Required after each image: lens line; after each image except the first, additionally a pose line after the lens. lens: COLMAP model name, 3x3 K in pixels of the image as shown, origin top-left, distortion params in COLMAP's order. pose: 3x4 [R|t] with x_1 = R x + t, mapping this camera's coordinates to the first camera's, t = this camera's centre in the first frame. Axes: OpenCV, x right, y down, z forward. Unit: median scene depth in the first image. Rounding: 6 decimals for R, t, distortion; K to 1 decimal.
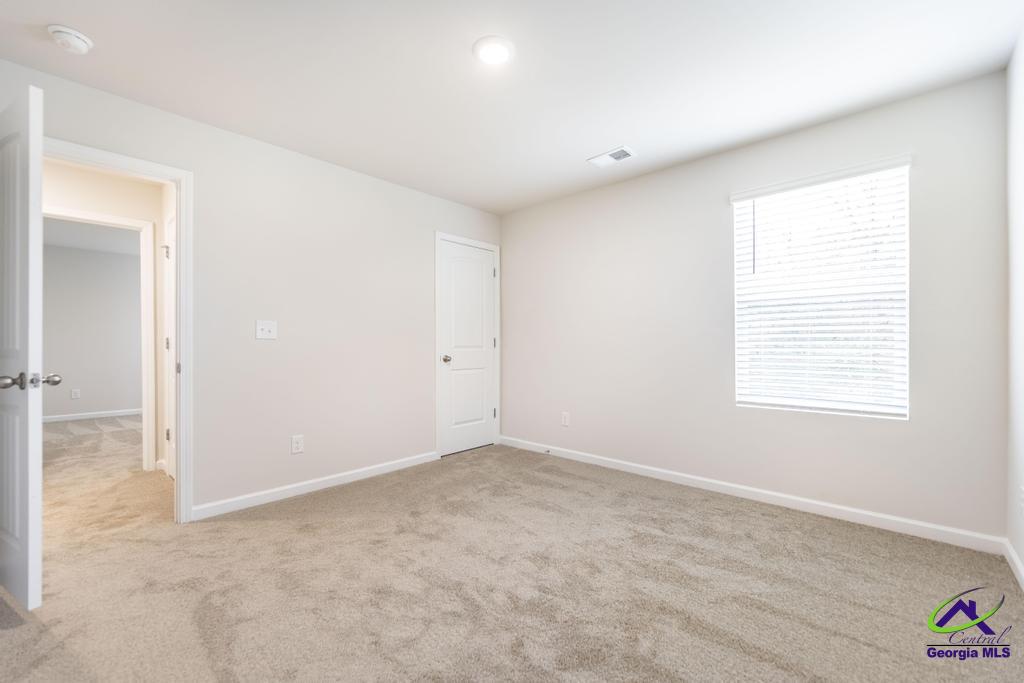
lens RADIAL K [[416.6, 0, 505.9], [0, 416.6, 342.2], [0, 0, 1]] dist [-0.004123, -0.000358]
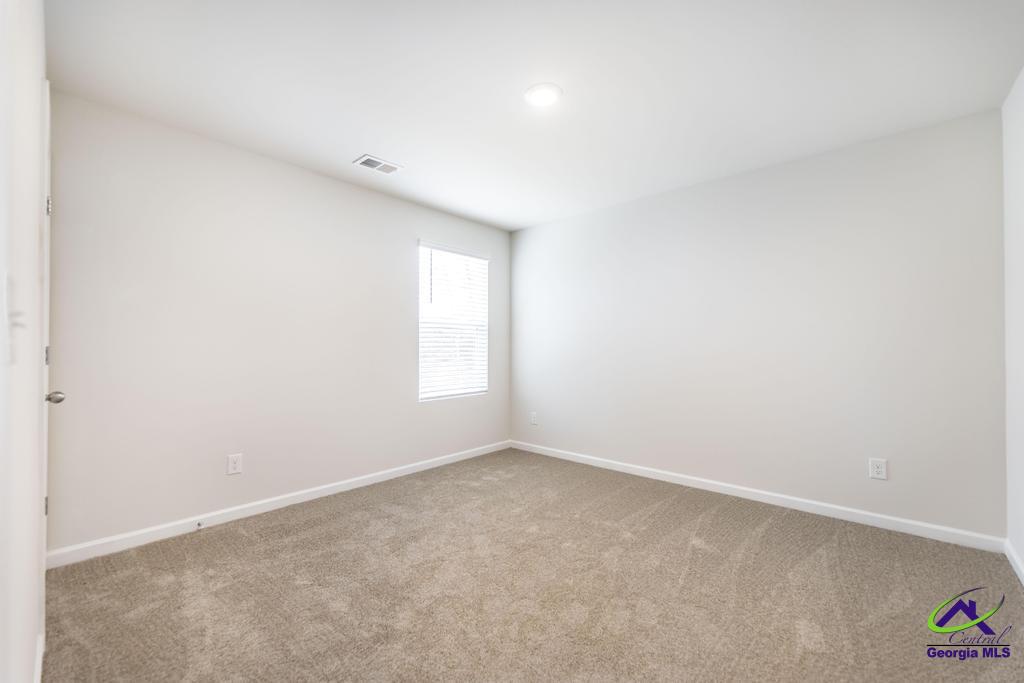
lens RADIAL K [[416.6, 0, 504.6], [0, 416.6, 344.5], [0, 0, 1]] dist [-0.004123, -0.000358]
pose [[-0.014198, 0.013948, 0.999802, -0.807877], [-0.003600, 0.999896, -0.014001, -0.010343], [-0.999893, -0.003798, -0.014146, 0.807588]]
